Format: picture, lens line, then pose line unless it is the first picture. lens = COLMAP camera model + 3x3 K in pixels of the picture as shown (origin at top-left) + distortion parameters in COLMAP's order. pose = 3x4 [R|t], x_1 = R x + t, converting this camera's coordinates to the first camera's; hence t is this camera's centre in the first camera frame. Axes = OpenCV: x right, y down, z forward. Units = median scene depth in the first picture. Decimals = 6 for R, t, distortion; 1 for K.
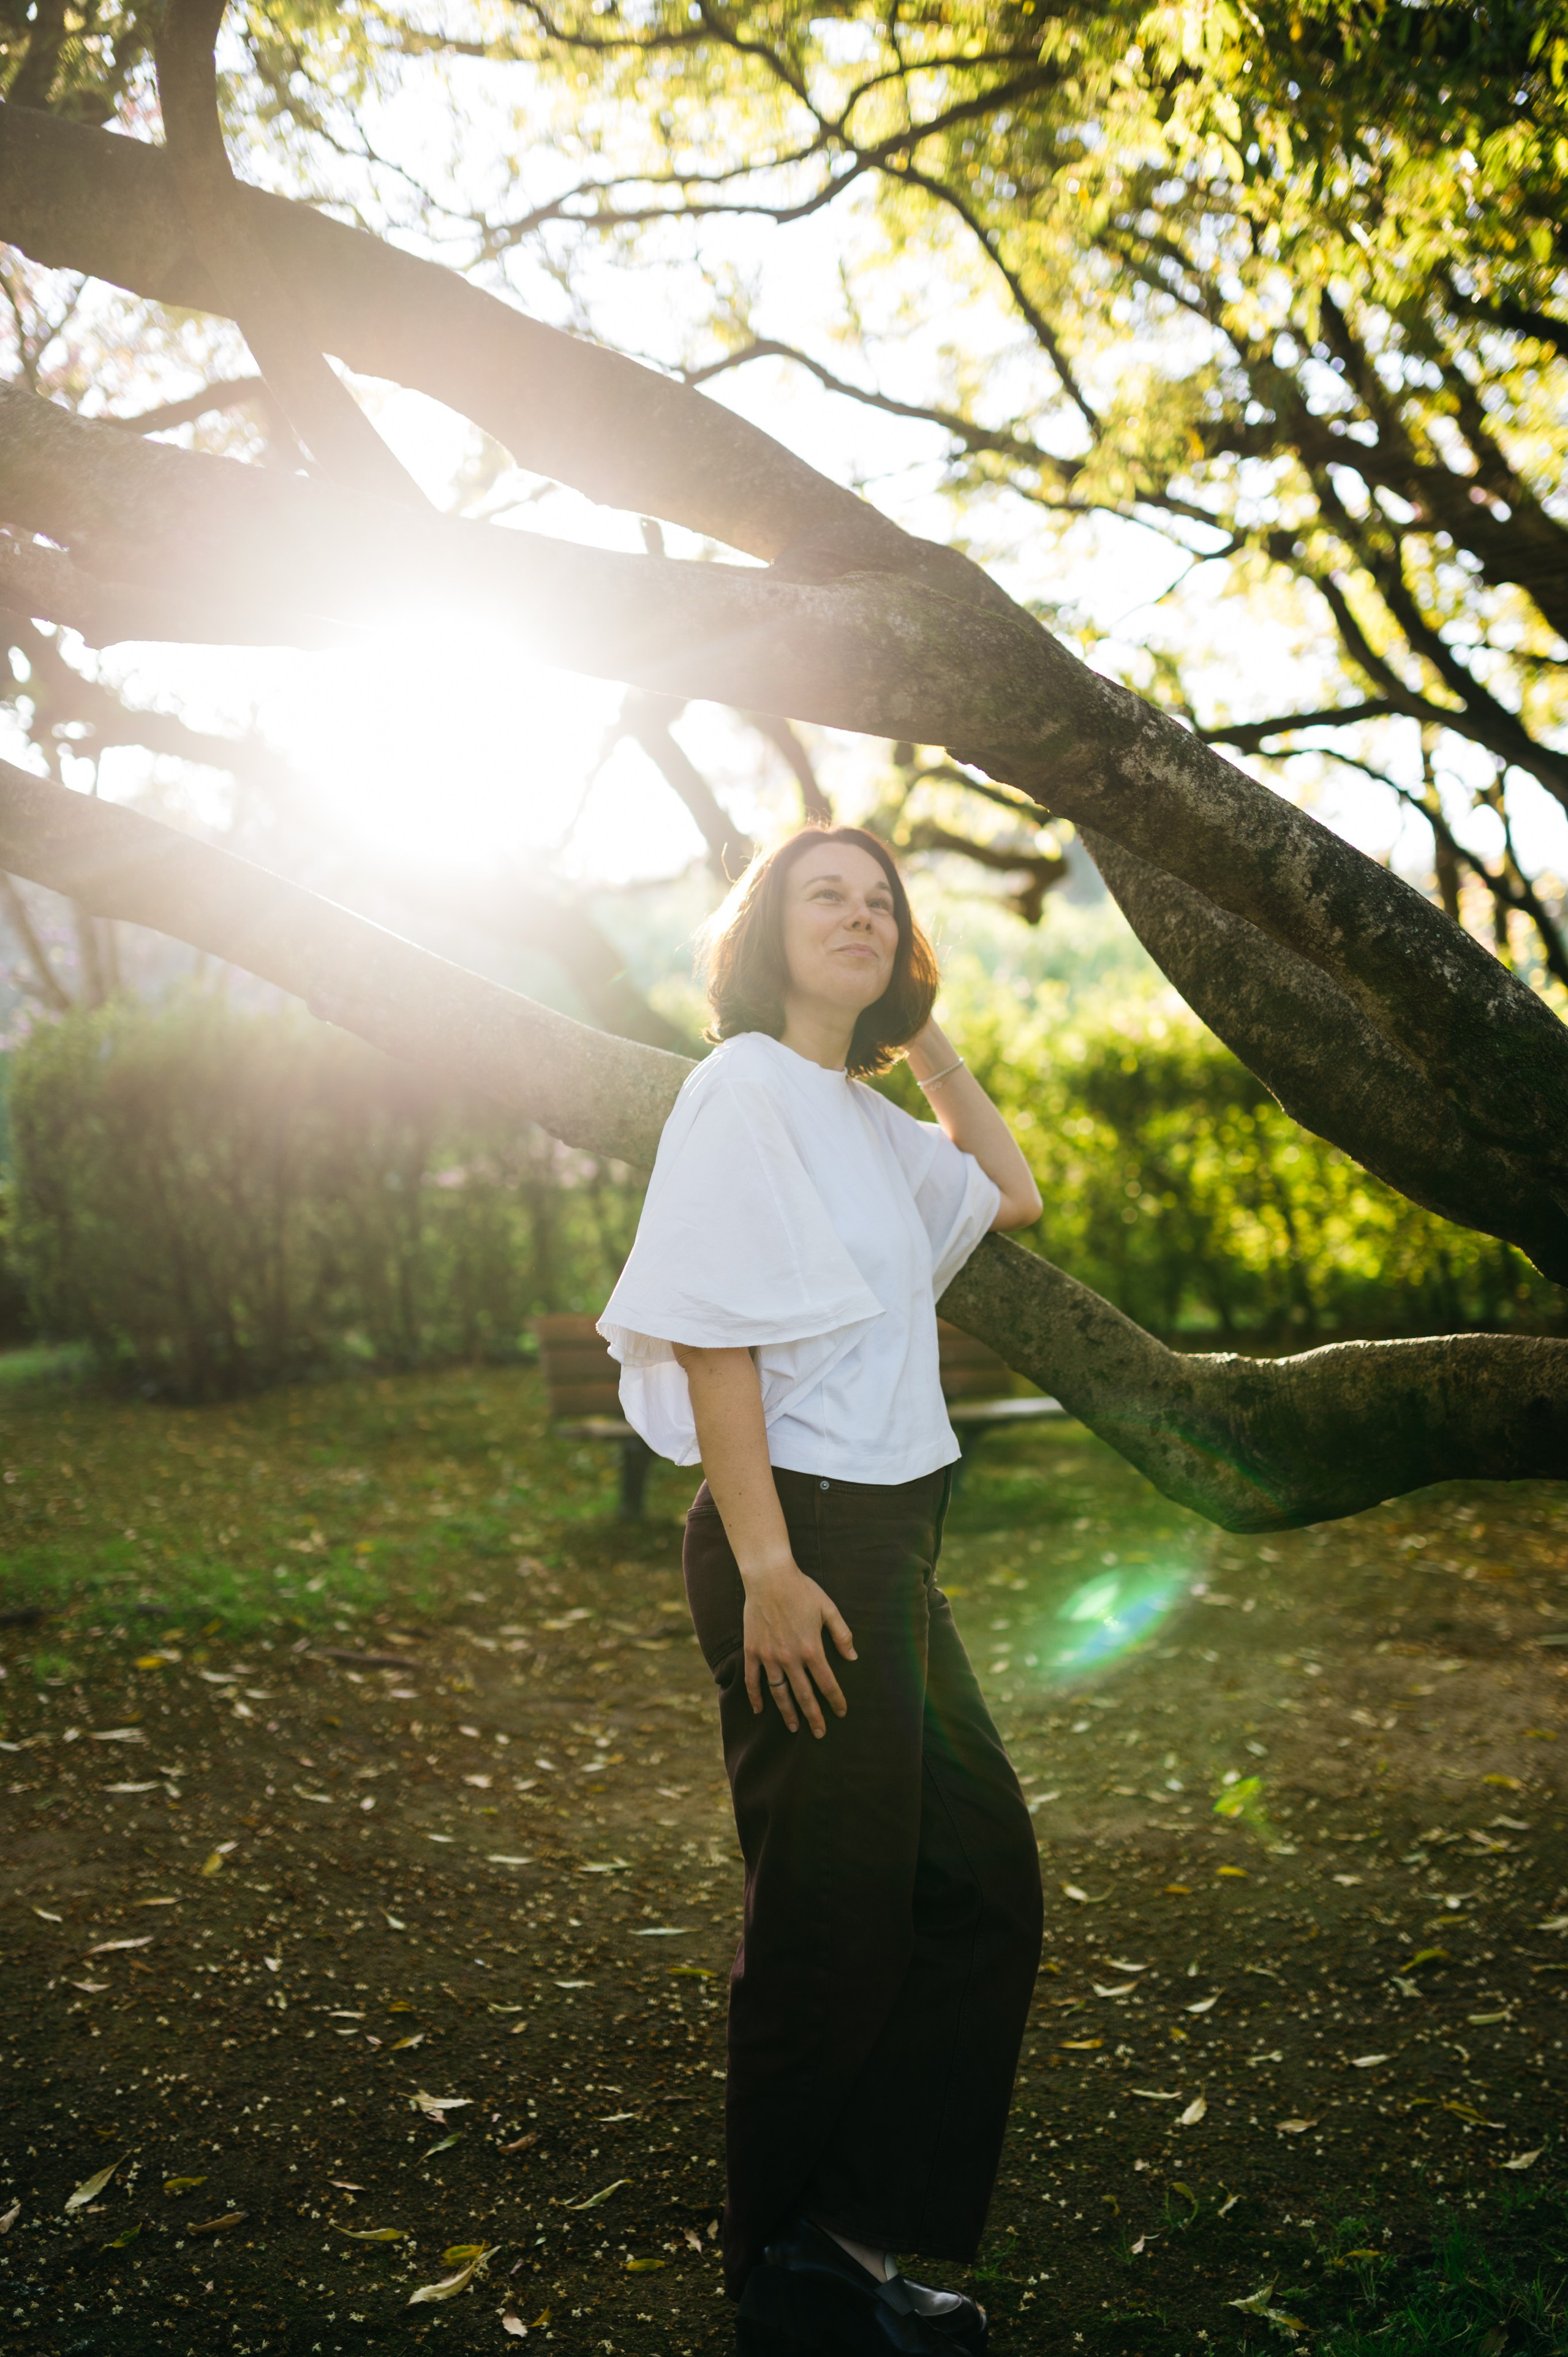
lens RADIAL K [[2328.0, 0, 784.6], [0, 2328.0, 1157.5], [0, 0, 1]] dist [-0.054928, 0.087653]
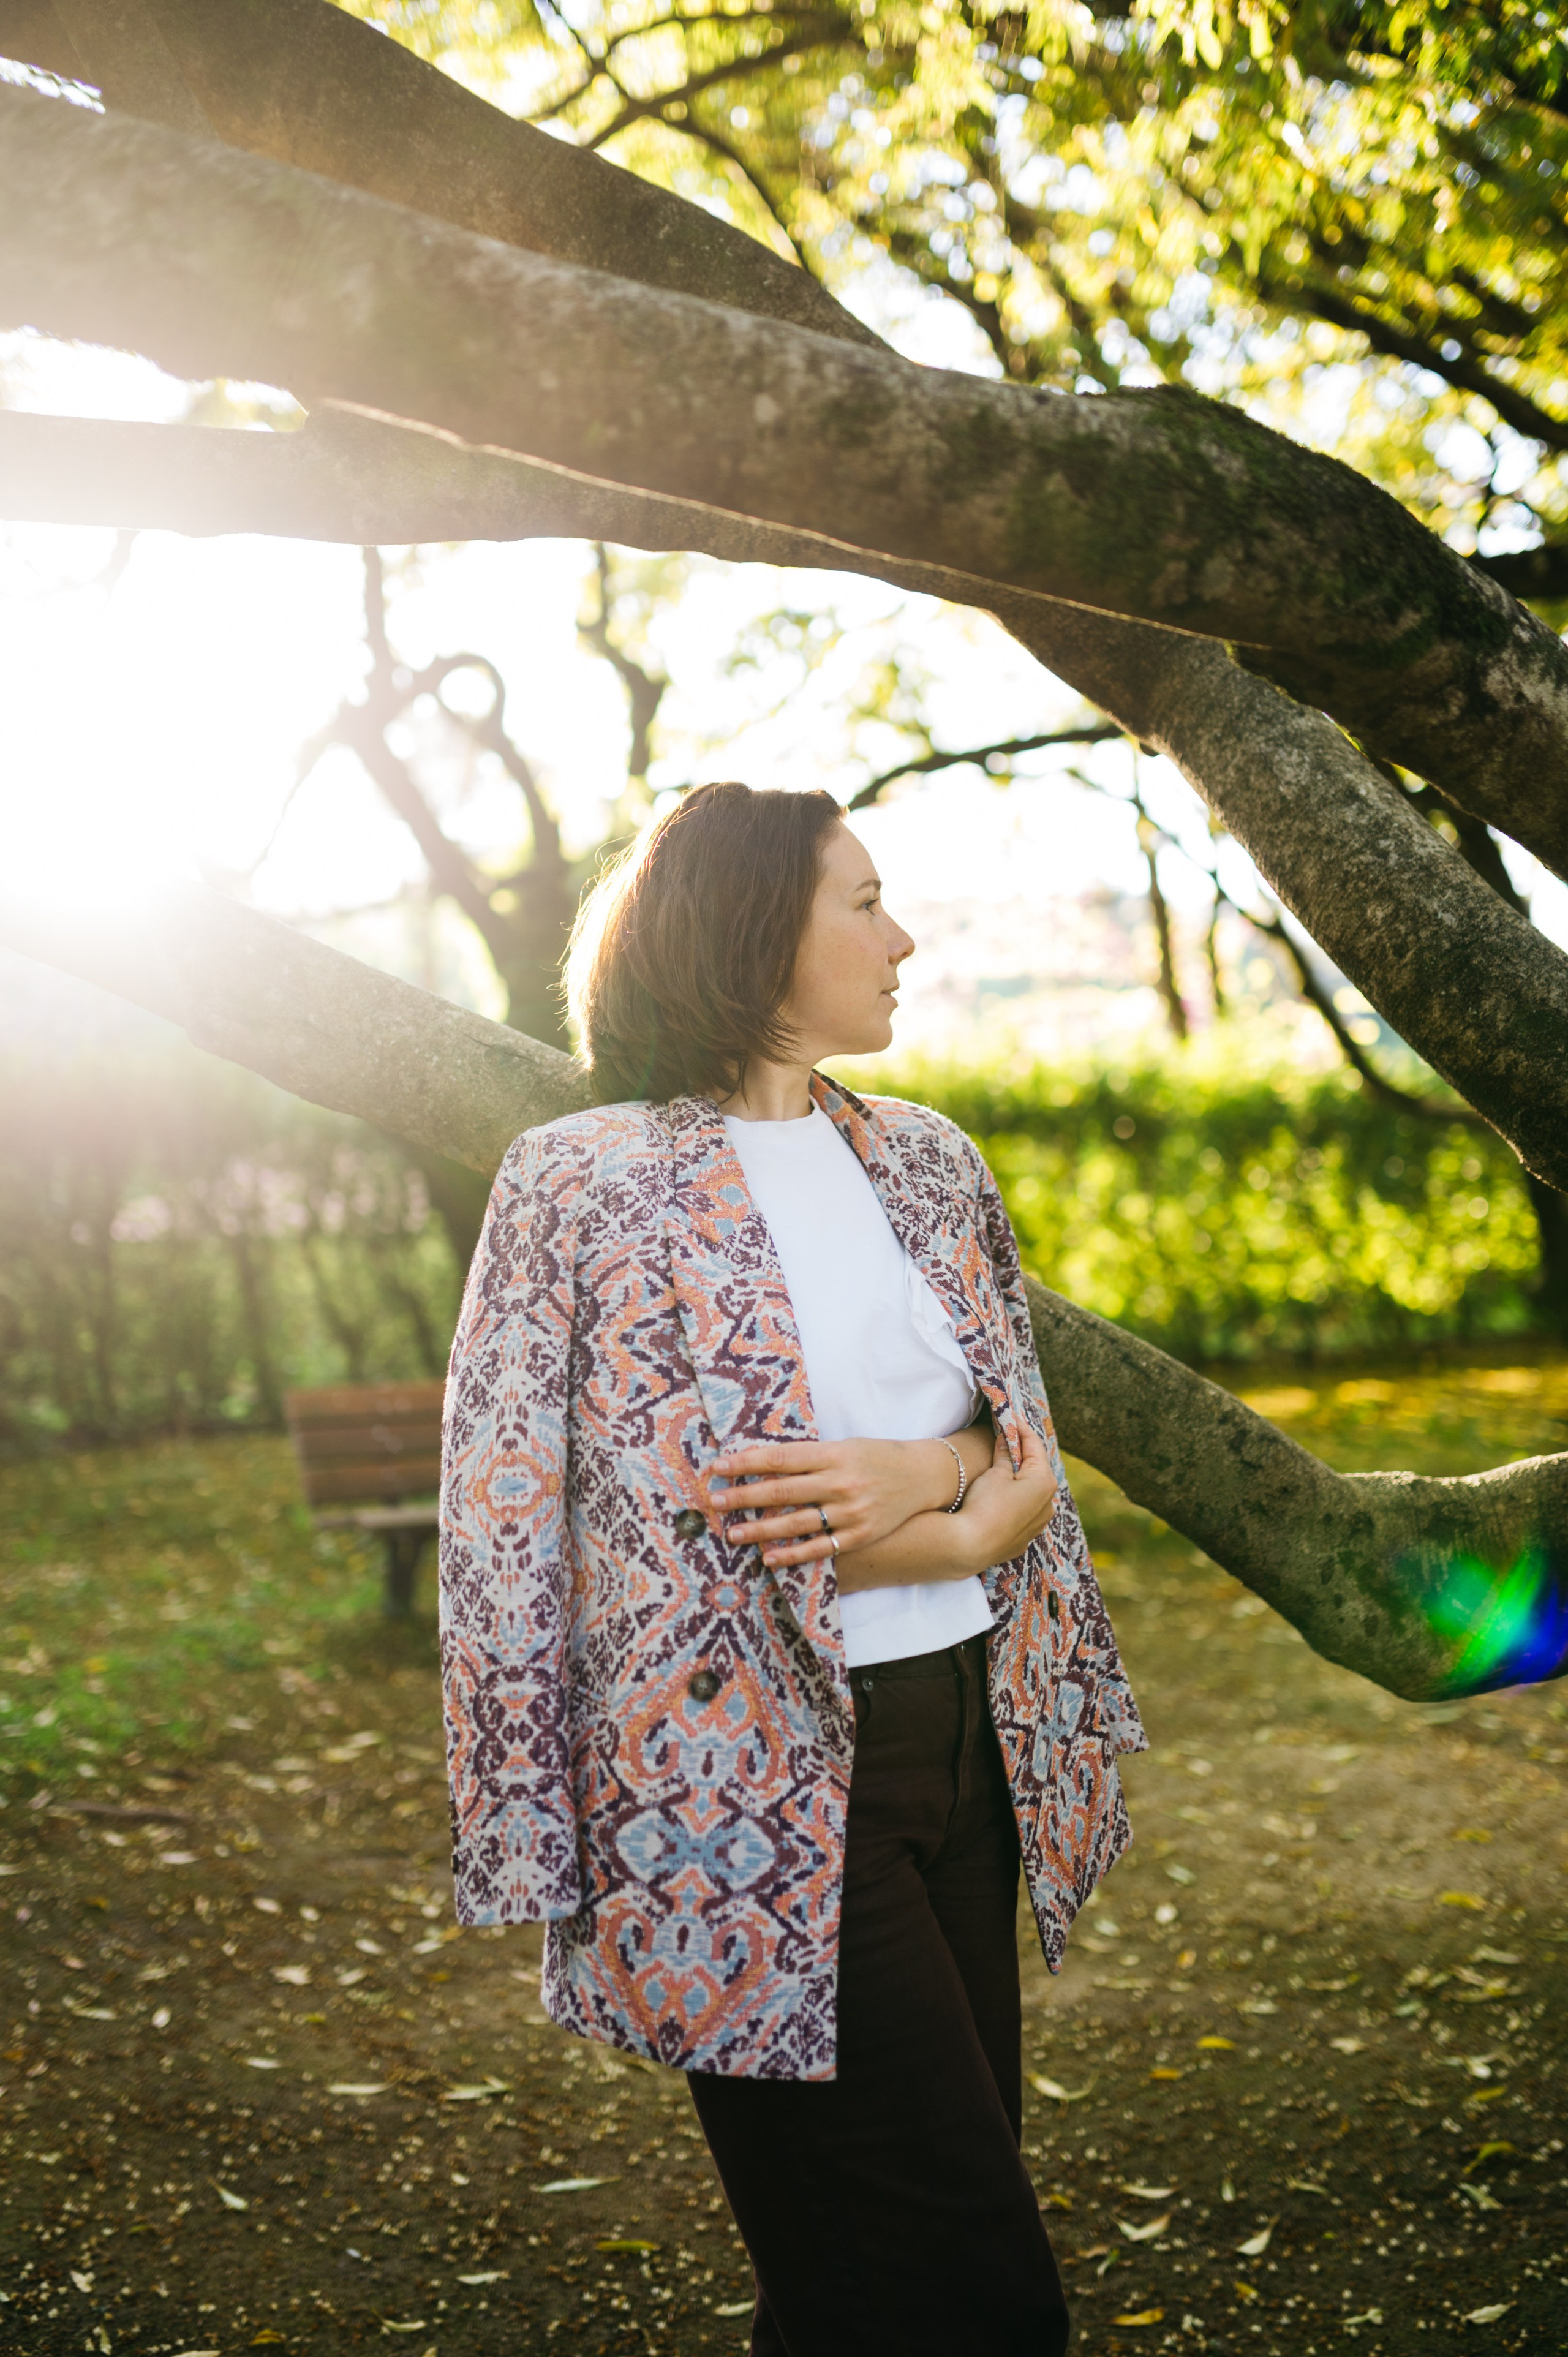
lens RADIAL K [[2328.0, 0, 784.6], [0, 2328.0, 1157.5], [0, 0, 1]] dist [-0.054928, 0.087653]
pose [[0.988892, -0.013120, 0.148057, -0.086473], [0.015278, 0.999793, -0.013449, -0.009469], [-0.147850, 0.015562, 0.988887, 0.175053]]
